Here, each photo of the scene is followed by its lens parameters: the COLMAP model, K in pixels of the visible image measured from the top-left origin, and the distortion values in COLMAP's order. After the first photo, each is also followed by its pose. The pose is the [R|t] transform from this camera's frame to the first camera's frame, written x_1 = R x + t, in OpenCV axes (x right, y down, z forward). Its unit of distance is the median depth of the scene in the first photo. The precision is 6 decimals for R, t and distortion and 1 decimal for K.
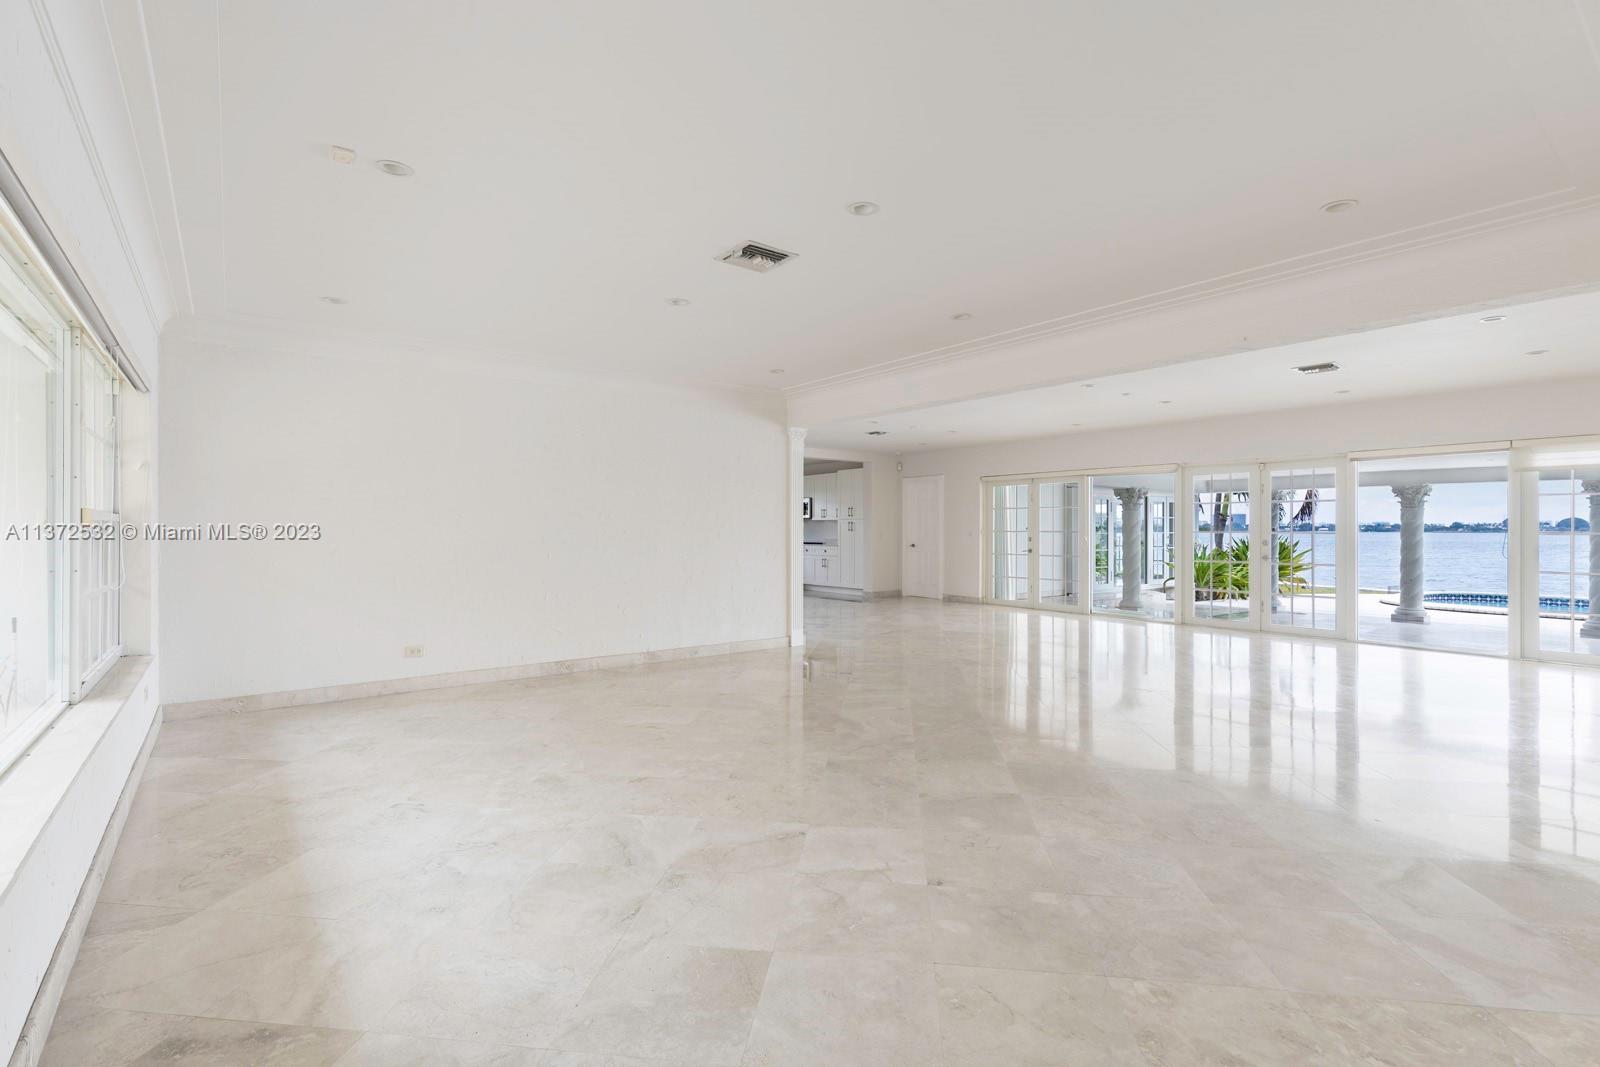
lens RADIAL K [[727.9, 0, 806.0], [0, 727.9, 535.7], [0, 0, 1]] dist [0.010257, -0.002234]
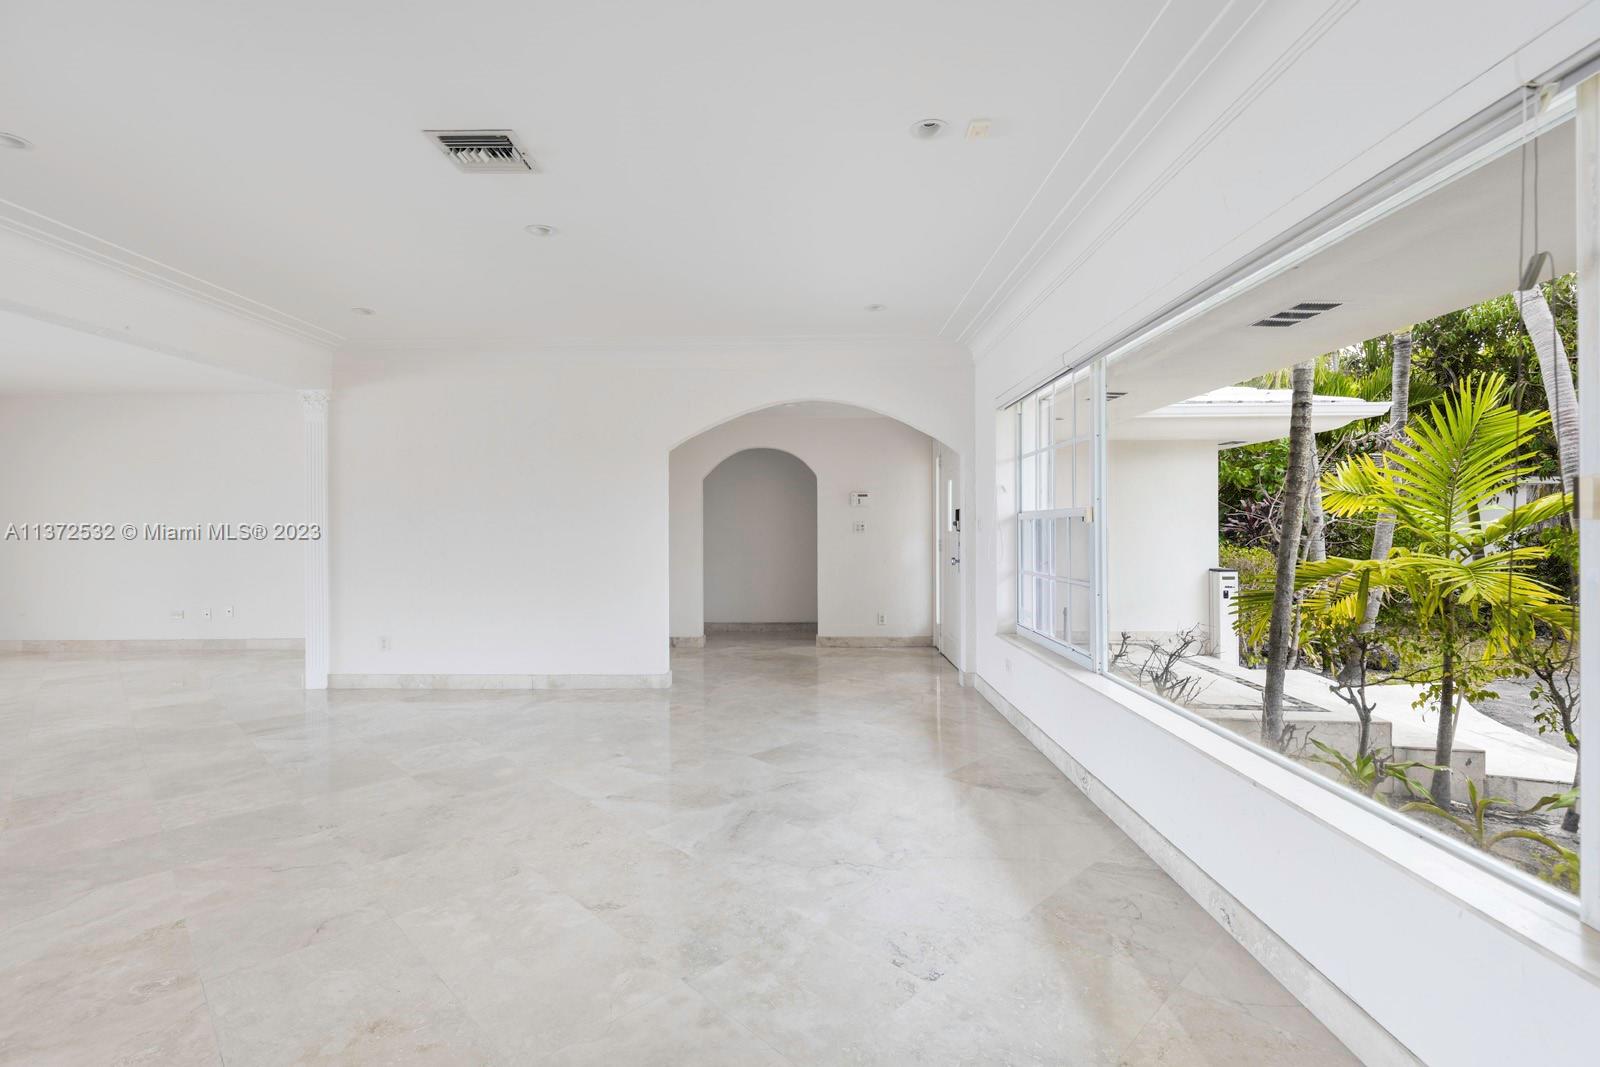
lens RADIAL K [[727.9, 0, 797.3], [0, 727.9, 530.3], [0, 0, 1]] dist [0.010257, -0.002234]
pose [[-0.776135, -0.000946, 0.630566, -0.395439], [0.009363, 0.999871, 0.013024, -0.006042], [-0.630497, 0.016012, -0.776027, 0.709353]]
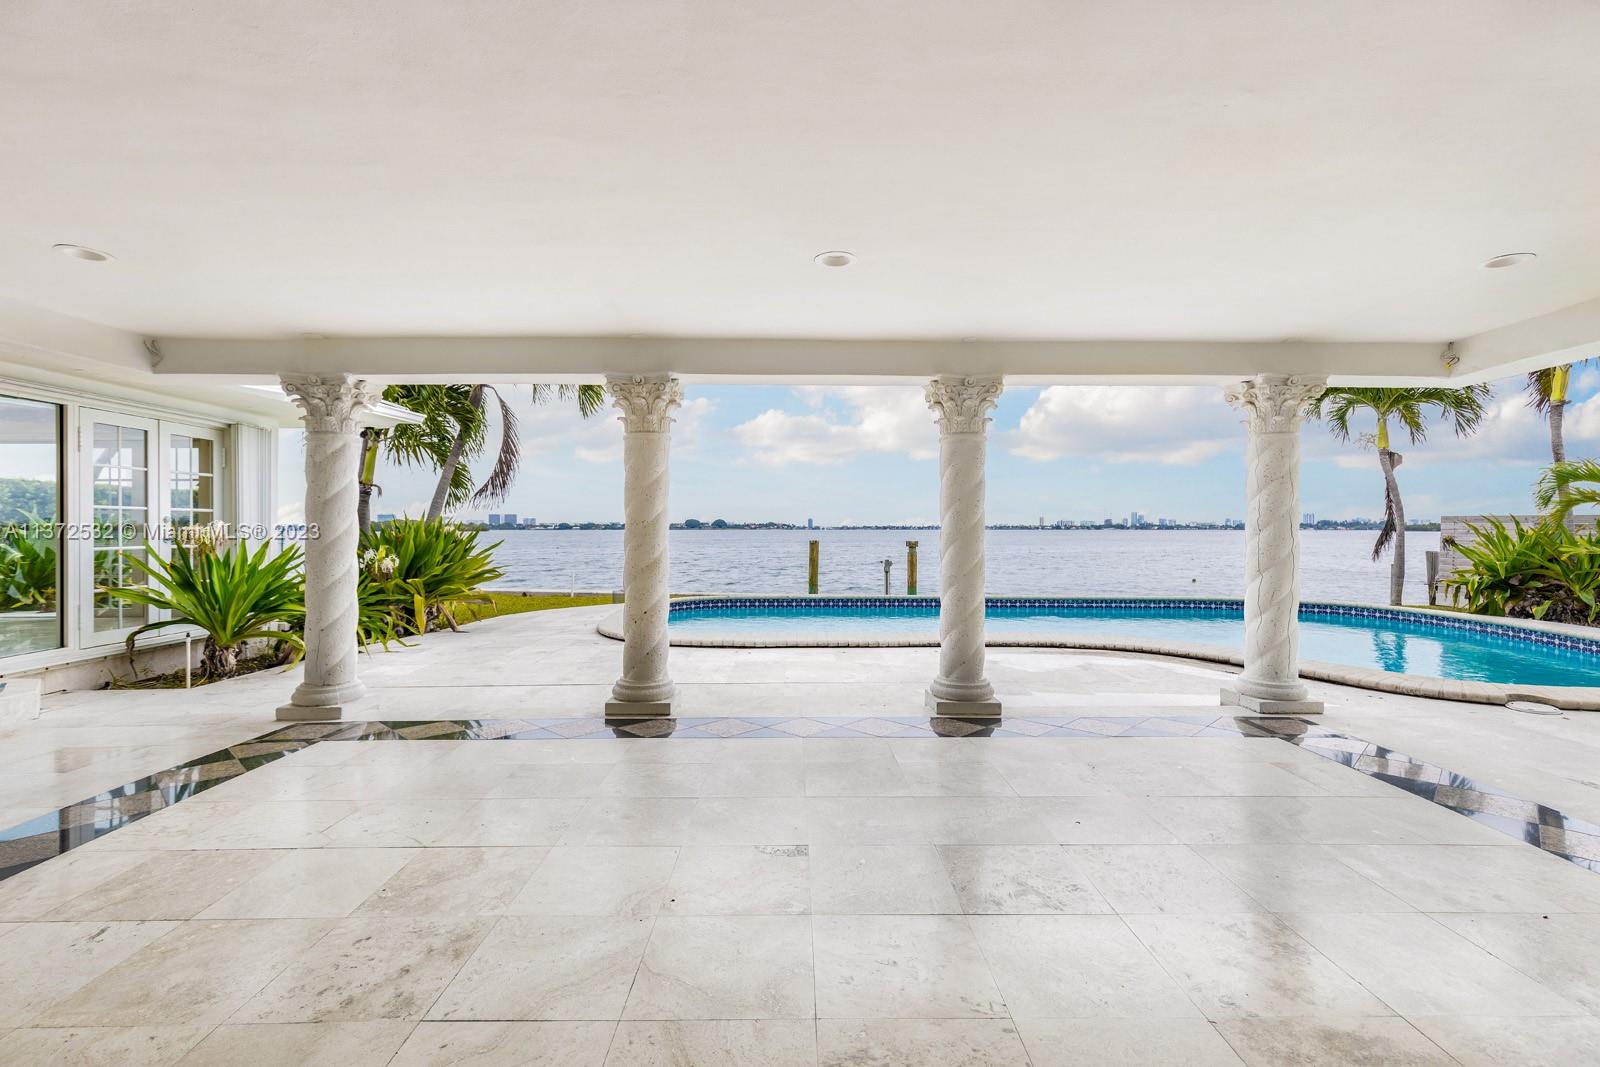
lens RADIAL K [[727.9, 0, 806.0], [0, 727.9, 525.1], [0, 0, 1]] dist [0.010257, -0.002234]
pose [[0.602512, 0.001685, 0.798108, 0.965371], [0.008260, 0.999931, -0.008347, 0.027888], [-0.798067, 0.011622, 0.602457, 1.186493]]
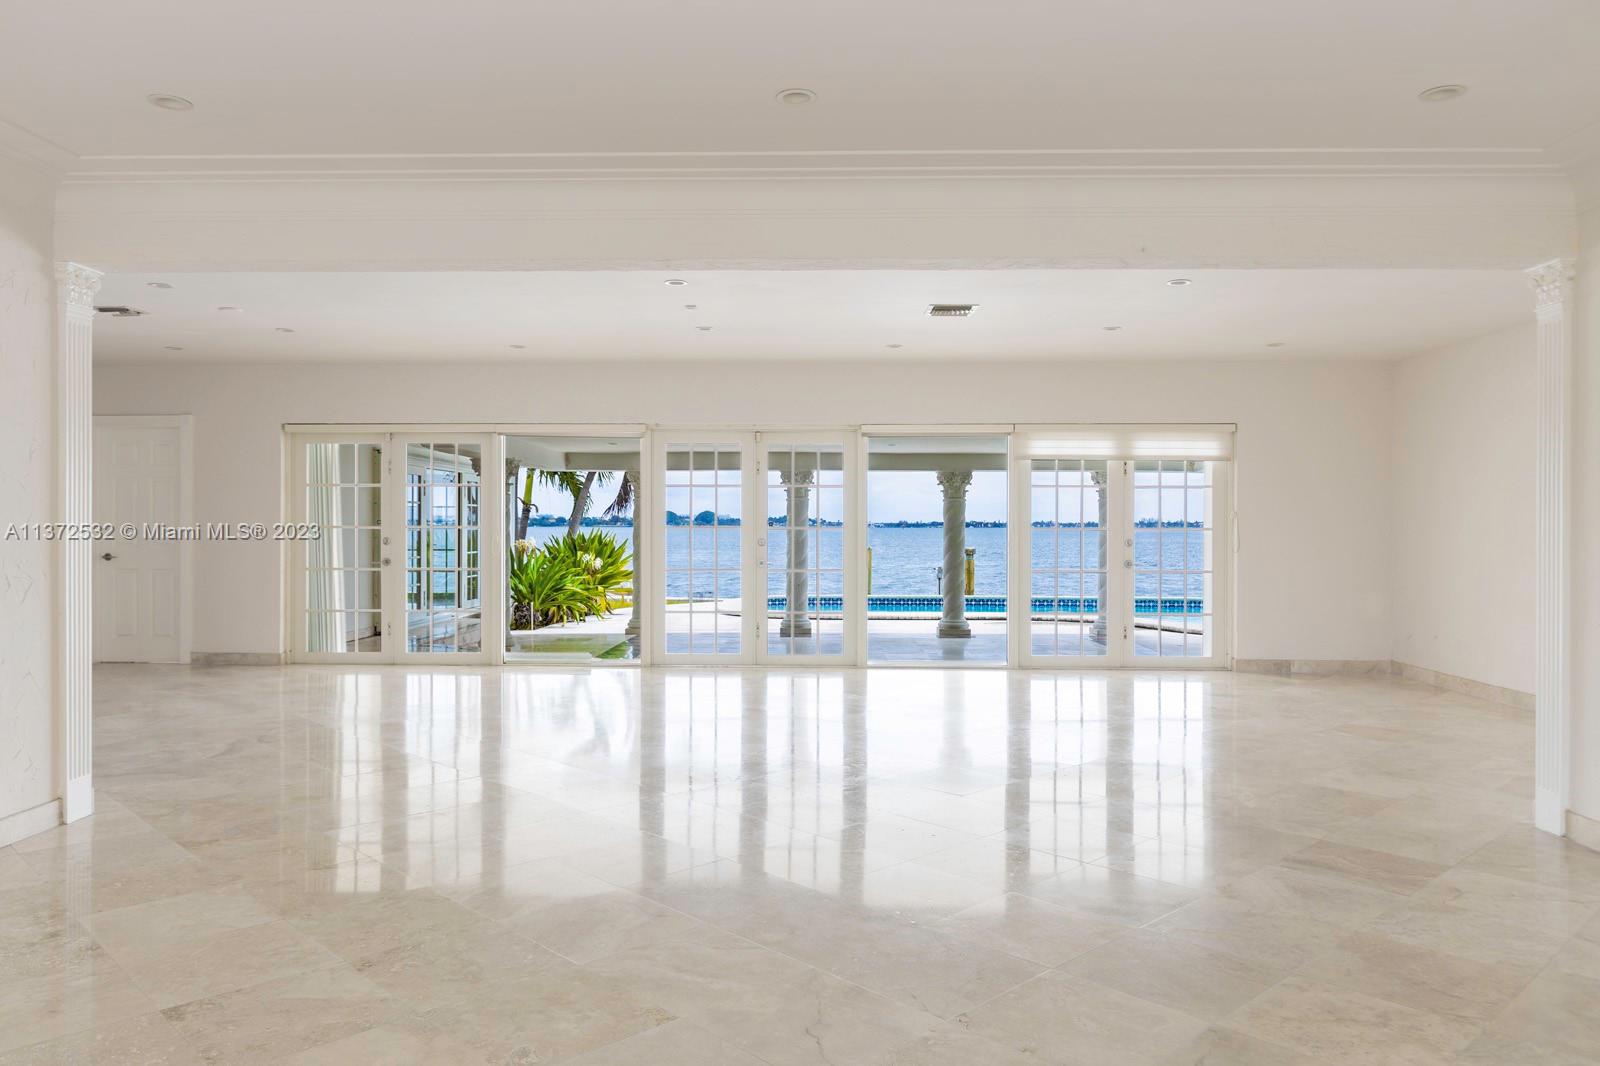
lens RADIAL K [[1115.4, 0, 794.0], [0, 1115.4, 527.4], [0, 0, 1]] dist [-0.004145, 0.008349]
pose [[0.636991, -0.001528, 0.770869, -0.252981], [0.005858, 0.999979, -0.002858, -0.002299], [-0.770849, 0.006336, 0.636987, 0.347675]]
